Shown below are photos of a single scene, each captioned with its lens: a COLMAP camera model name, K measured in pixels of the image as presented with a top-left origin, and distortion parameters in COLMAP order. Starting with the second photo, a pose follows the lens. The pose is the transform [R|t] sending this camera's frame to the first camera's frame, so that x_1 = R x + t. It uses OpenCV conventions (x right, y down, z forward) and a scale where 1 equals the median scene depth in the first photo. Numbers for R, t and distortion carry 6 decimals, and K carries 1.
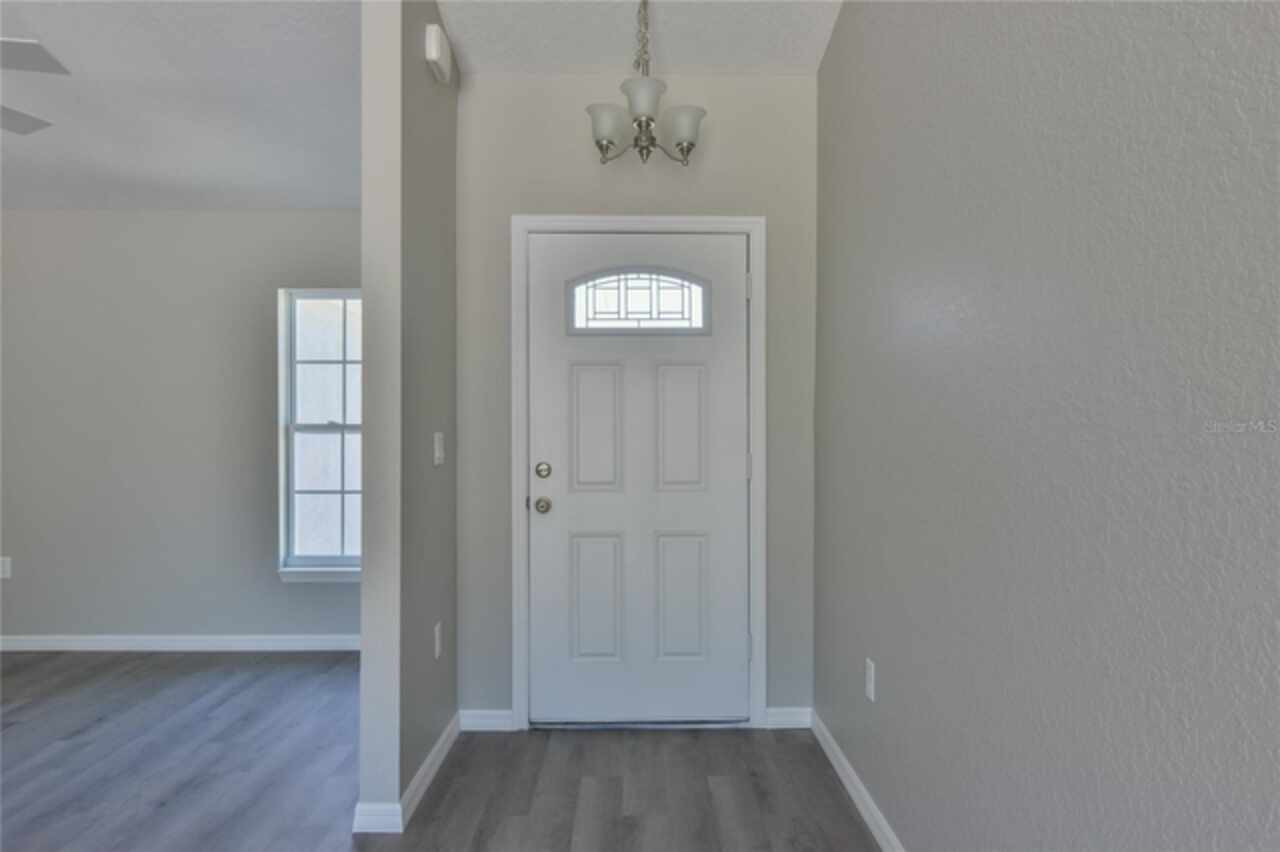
lens RADIAL K [[849.0, 0, 640.7], [0, 849.0, 432.1], [0, 0, 1]] dist [0.007775, 0.003709]
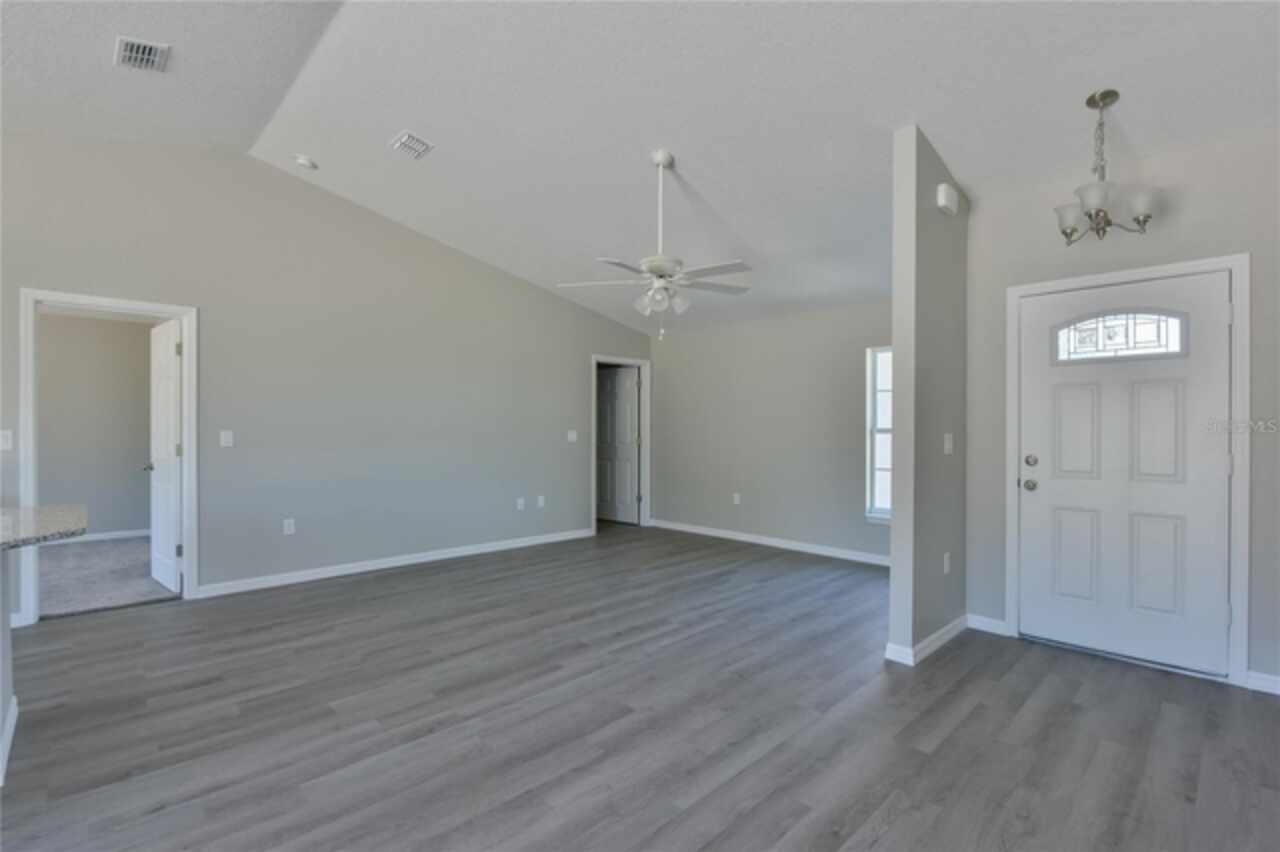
lens RADIAL K [[590.9, 0, 640.0], [0, 590.9, 426.0], [0, 0, 1]] dist [-0.000204, -0.000060]
pose [[0.679548, -0.002005, -0.733628, 0.172501], [-0.007630, 0.999923, -0.009800, 0.000730], [0.733591, 0.012257, 0.679481, -0.171670]]
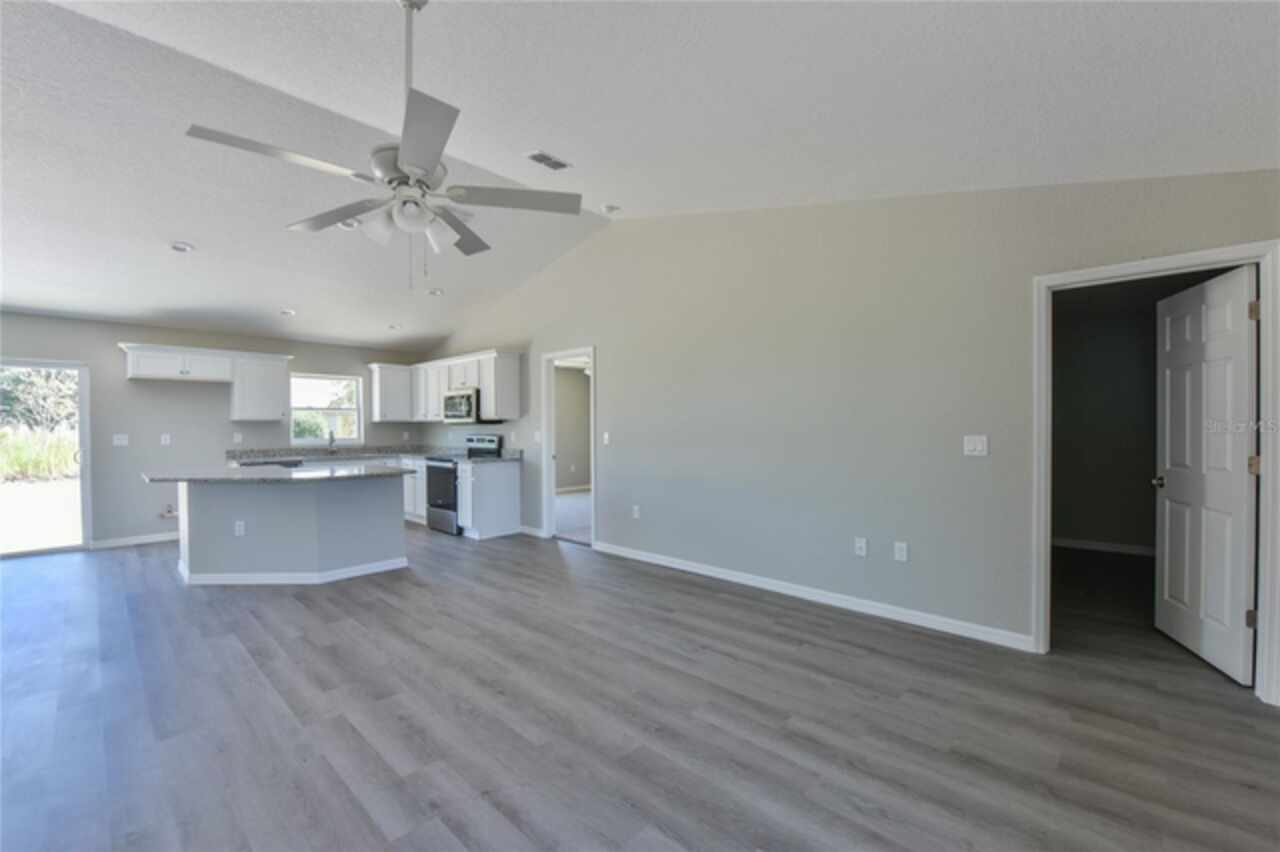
lens RADIAL K [[511.0, 0, 640.9], [0, 511.0, 430.1], [0, 0, 1]] dist [-0.008806, -0.000076]
pose [[-0.693981, 0.013799, -0.719862, -0.429363], [0.004268, 0.999878, 0.015051, -0.030281], [0.719981, 0.007373, -0.693954, 1.366217]]
